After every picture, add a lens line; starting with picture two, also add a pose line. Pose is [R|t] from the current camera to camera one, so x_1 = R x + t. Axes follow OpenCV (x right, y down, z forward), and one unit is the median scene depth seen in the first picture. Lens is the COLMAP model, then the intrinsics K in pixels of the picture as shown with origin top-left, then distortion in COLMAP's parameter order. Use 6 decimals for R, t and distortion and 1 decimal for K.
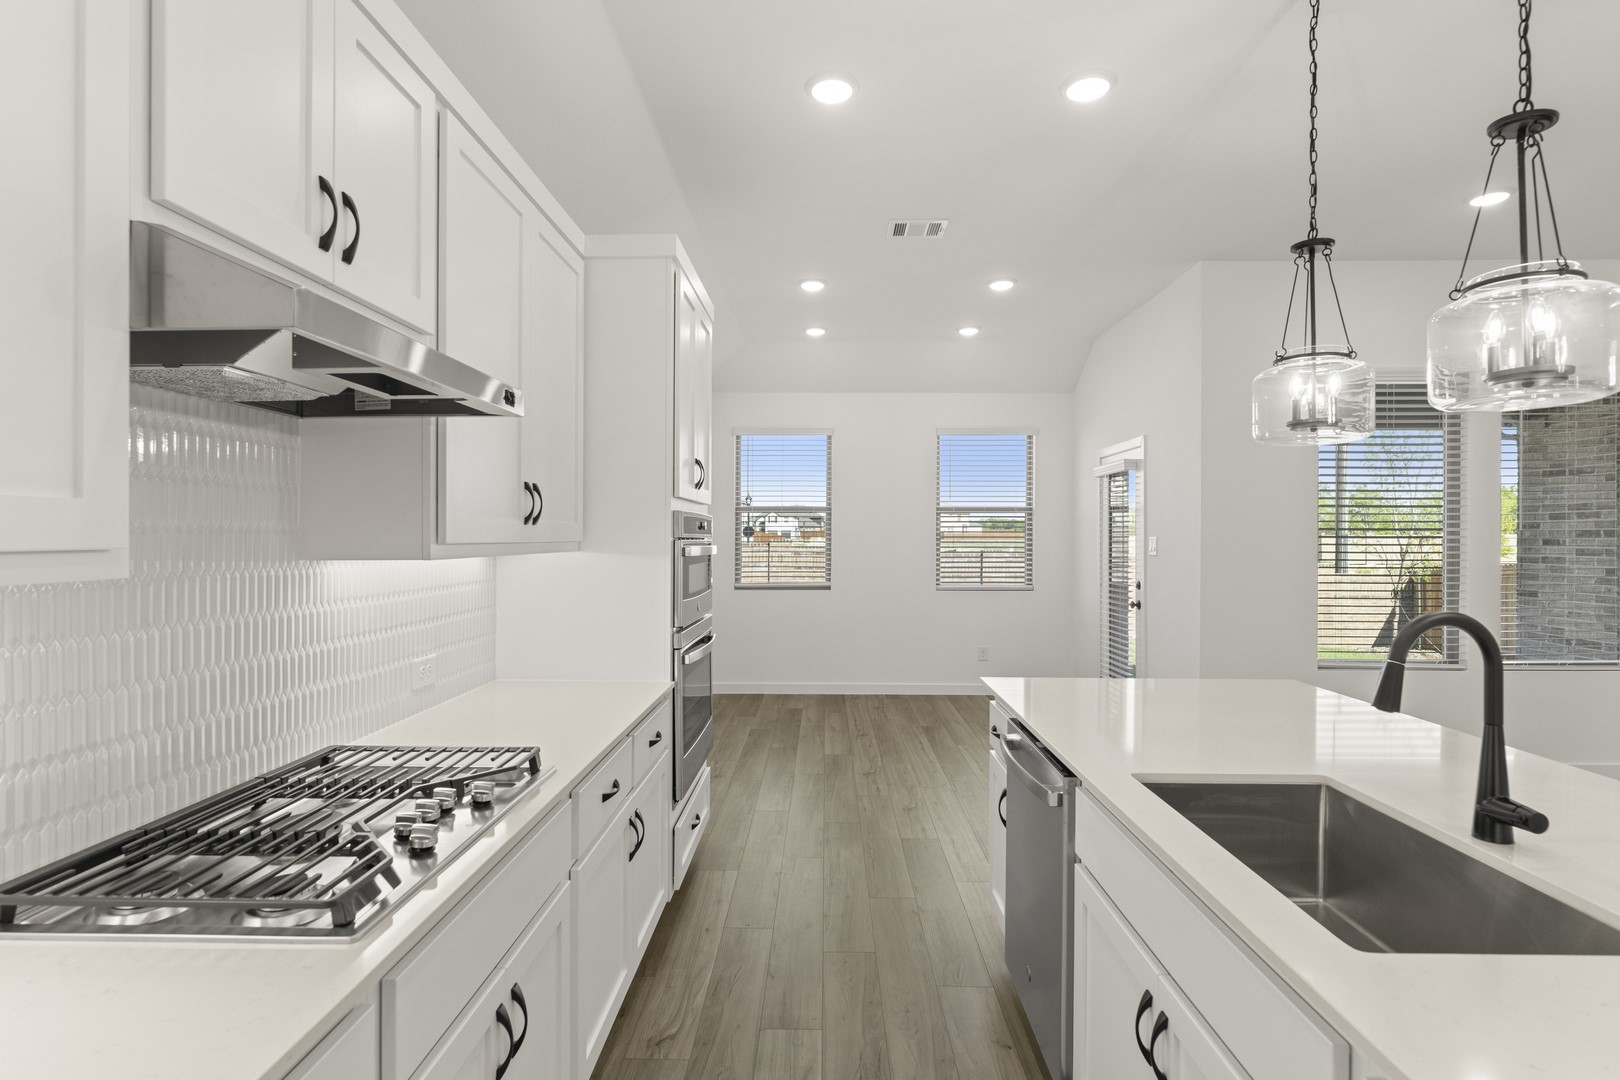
lens RADIAL K [[784.7, 0, 805.8], [0, 784.7, 544.7], [0, 0, 1]] dist [0.005566, 0.000573]
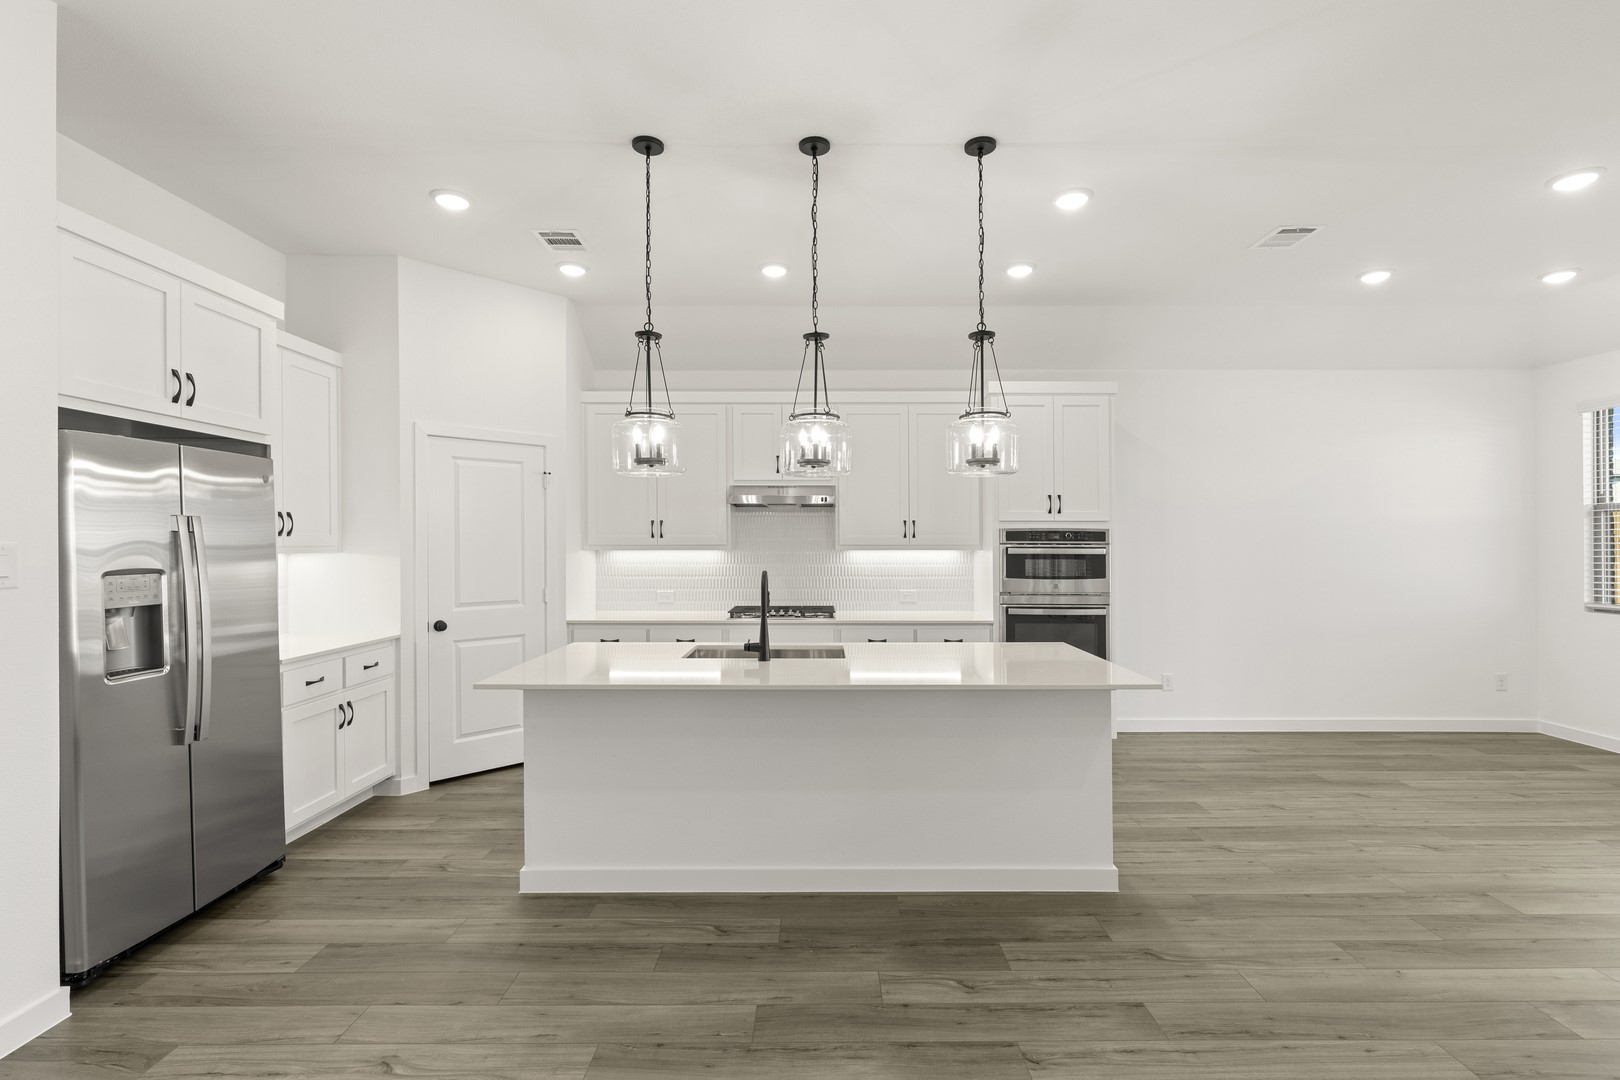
lens RADIAL K [[760.4, 0, 814.9], [0, 760.4, 539.3], [0, 0, 1]] dist [0.003582, -0.001918]
pose [[0.029609, -0.002908, -0.999557, 0.642304], [-0.012724, 0.999914, -0.003286, -0.001768], [0.999481, 0.012815, 0.029569, 0.209179]]
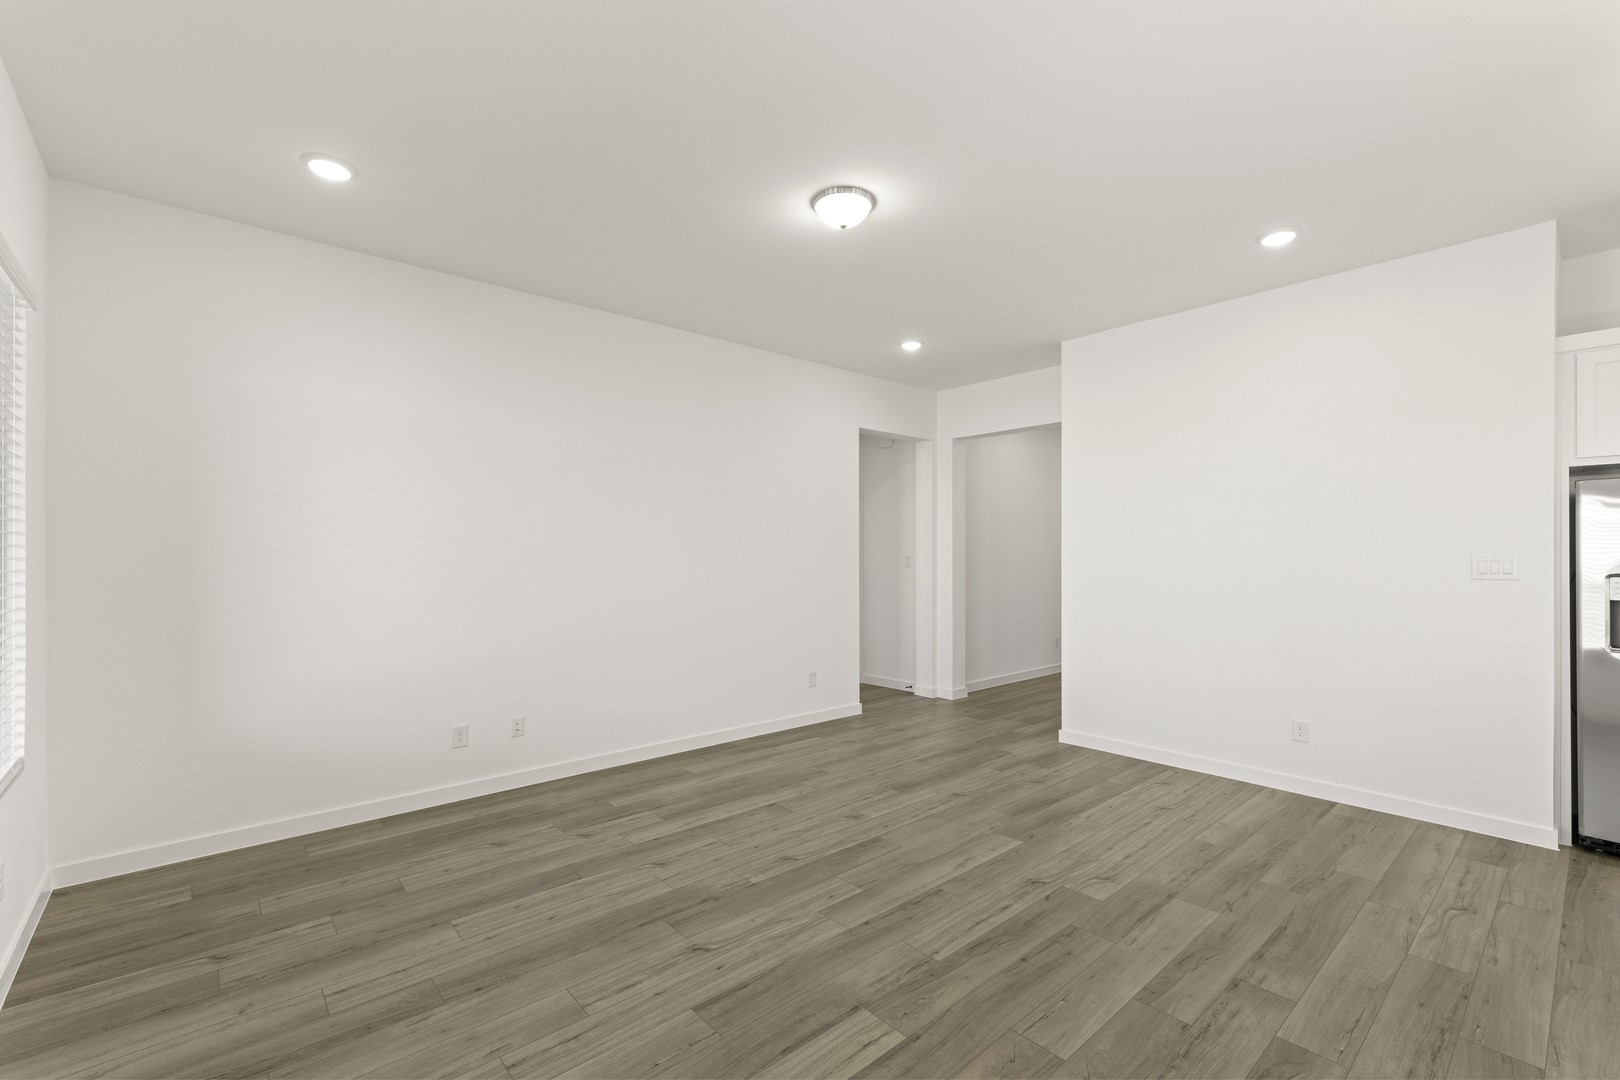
lens RADIAL K [[687.2, 0, 811.6], [0, 687.2, 550.6], [0, 0, 1]] dist [0.004041, 0.000236]
pose [[-0.669290, 0.006790, 0.742970, 0.303158], [0.011381, 0.999935, 0.001114, -0.006038], [-0.742914, 0.009201, -0.669323, 0.583030]]
